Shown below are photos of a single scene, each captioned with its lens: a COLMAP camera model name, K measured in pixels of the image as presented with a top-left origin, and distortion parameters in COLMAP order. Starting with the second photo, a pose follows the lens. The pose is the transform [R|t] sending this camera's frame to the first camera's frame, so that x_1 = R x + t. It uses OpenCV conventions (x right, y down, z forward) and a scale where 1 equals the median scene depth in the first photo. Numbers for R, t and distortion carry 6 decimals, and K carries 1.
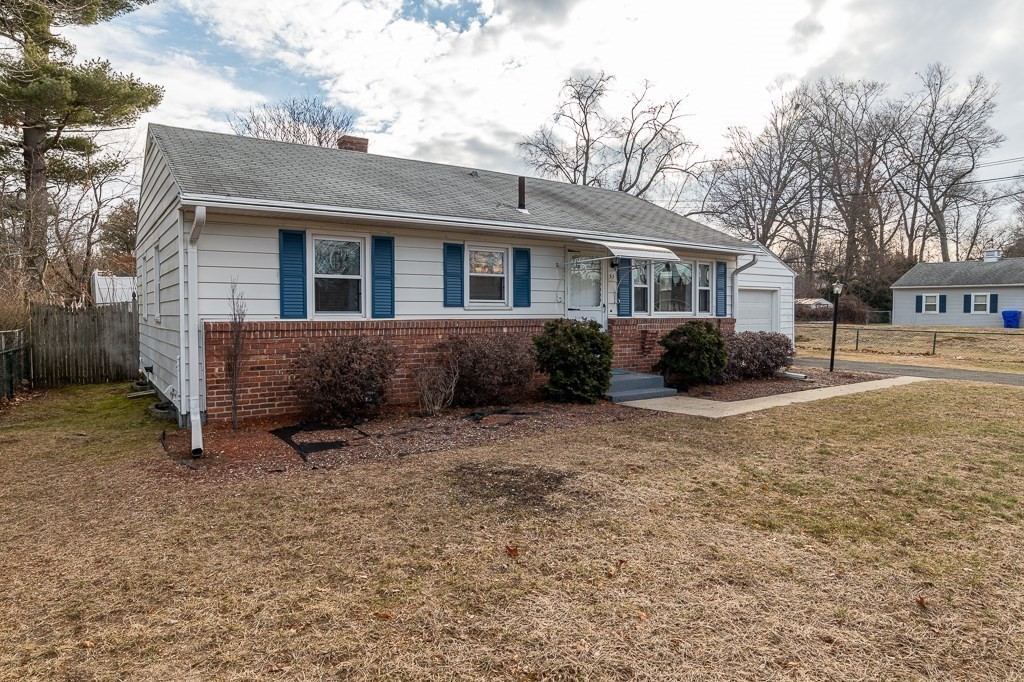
lens RADIAL K [[623.1, 0, 511.6], [0, 623.1, 331.9], [0, 0, 1]] dist [-0.009600, -0.000482]
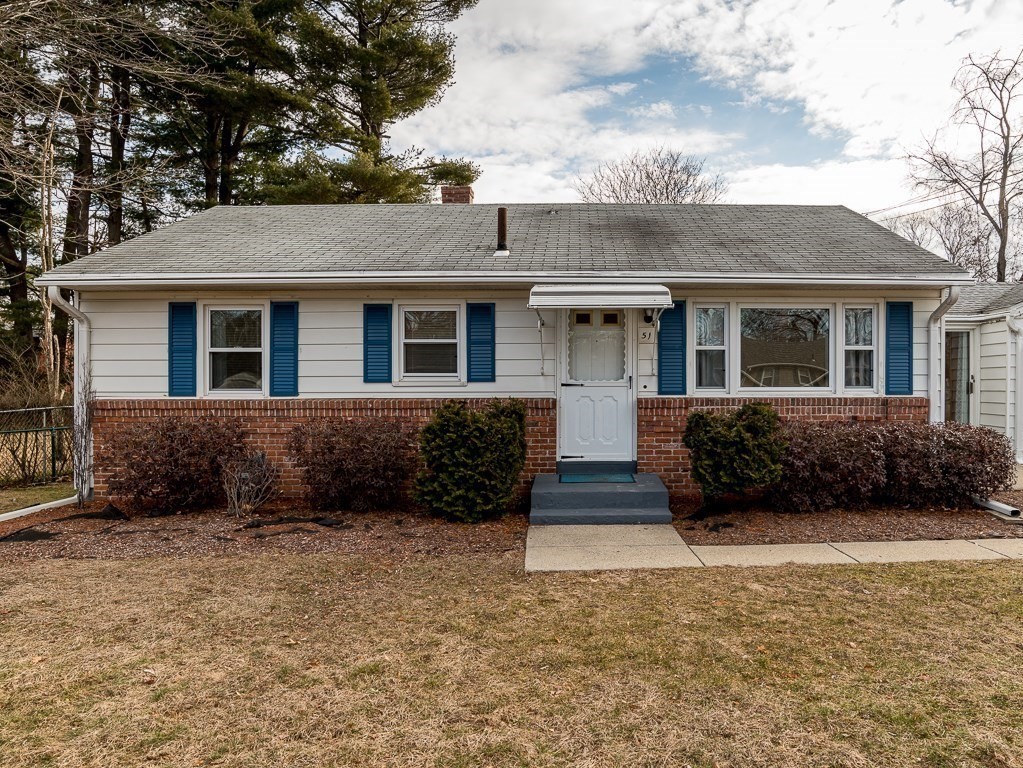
lens RADIAL K [[707.3, 0, 511.4], [0, 707.3, 389.5], [0, 0, 1]] dist [-0.014826, 0.000116]
pose [[0.828871, -0.001770, -0.559436, 0.560934], [-0.015092, 0.999560, -0.025522, -0.010704], [0.559235, 0.029597, 0.828480, 0.344112]]
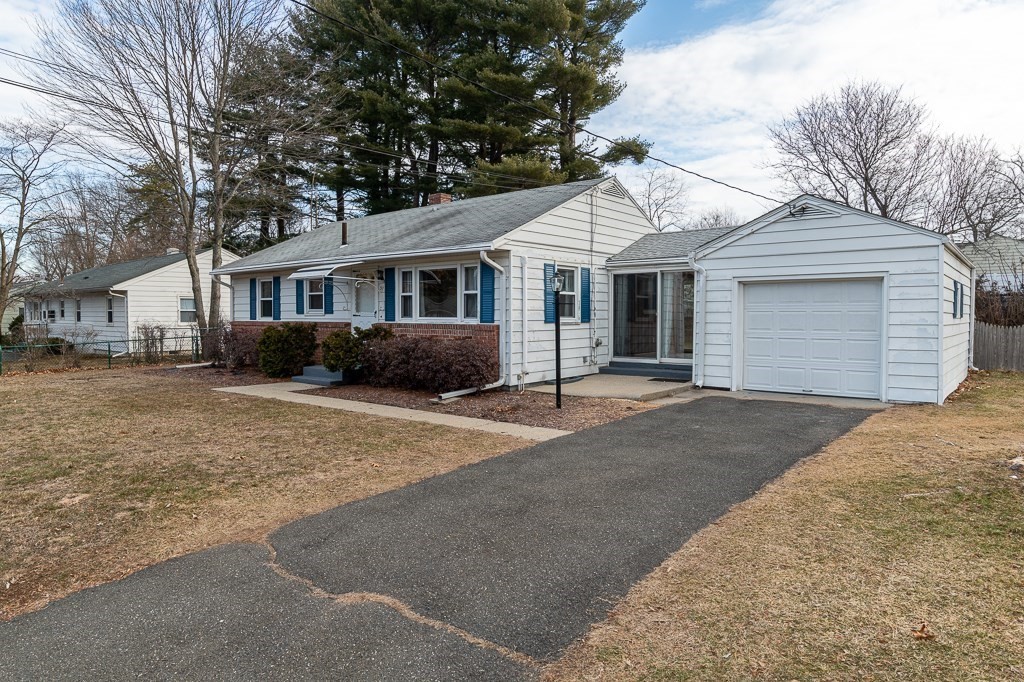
lens RADIAL K [[623.1, 0, 514.0], [0, 623.1, 338.1], [0, 0, 1]] dist [-0.009600, -0.000482]
pose [[0.272440, 0.031105, -0.961670, 1.673210], [-0.036135, 0.999103, 0.022079, -0.033438], [0.961494, 0.028735, 0.273320, 1.101711]]
